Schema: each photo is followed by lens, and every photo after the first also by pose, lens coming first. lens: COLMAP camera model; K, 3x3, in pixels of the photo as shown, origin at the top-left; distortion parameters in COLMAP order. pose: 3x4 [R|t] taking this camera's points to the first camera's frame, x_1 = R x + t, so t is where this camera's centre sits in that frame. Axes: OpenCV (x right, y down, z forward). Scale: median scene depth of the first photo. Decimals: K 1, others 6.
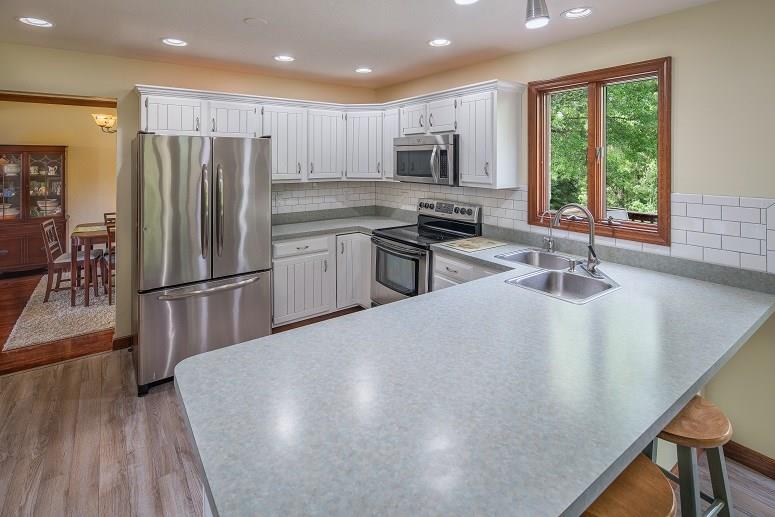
lens RADIAL K [[381.0, 0, 379.9], [0, 381.0, 161.8], [0, 0, 1]] dist [-0.007432, -0.000020]
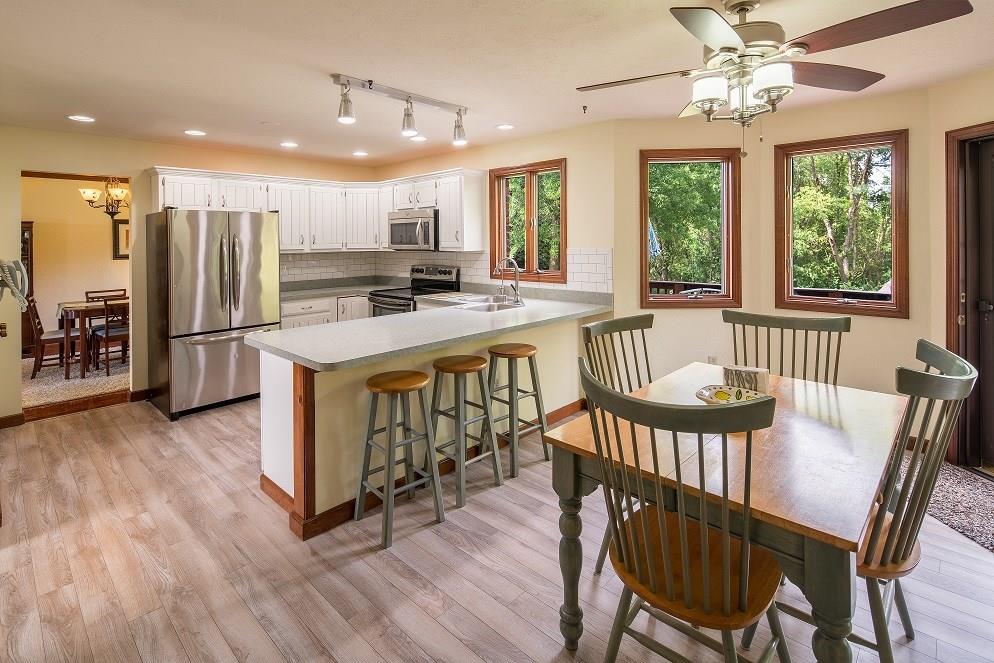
lens RADIAL K [[488.6, 0, 491.2], [0, 488.6, 244.0], [0, 0, 1]] dist [-0.007432, -0.000020]
pose [[0.982529, -0.012358, 0.185700, 0.076110], [0.012235, 0.999924, 0.001810, 0.038492], [-0.185709, 0.000494, 0.982605, -0.574799]]
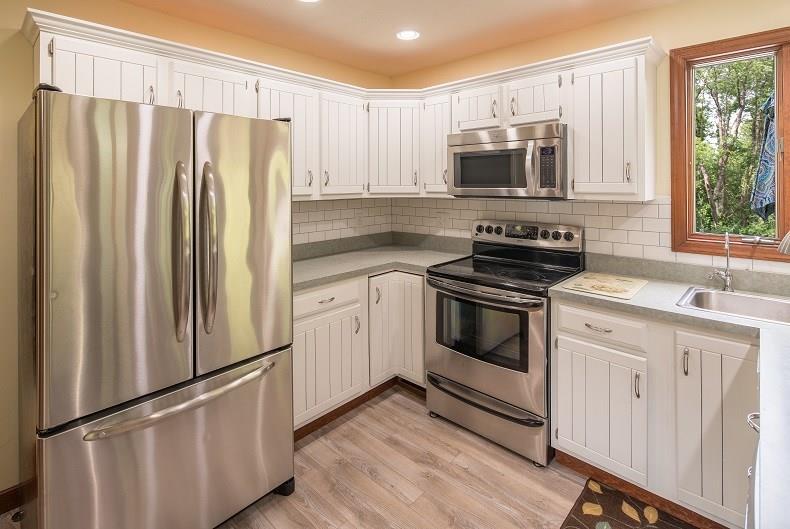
lens RADIAL K [[388.4, 0, 386.4], [0, 388.4, 184.3], [0, 0, 1]] dist [-0.007432, -0.000020]
pose [[0.982809, -0.005918, 0.184530, -0.234410], [0.007082, 0.999959, -0.005652, 0.036164], [-0.184489, 0.006862, 0.982811, 0.354713]]
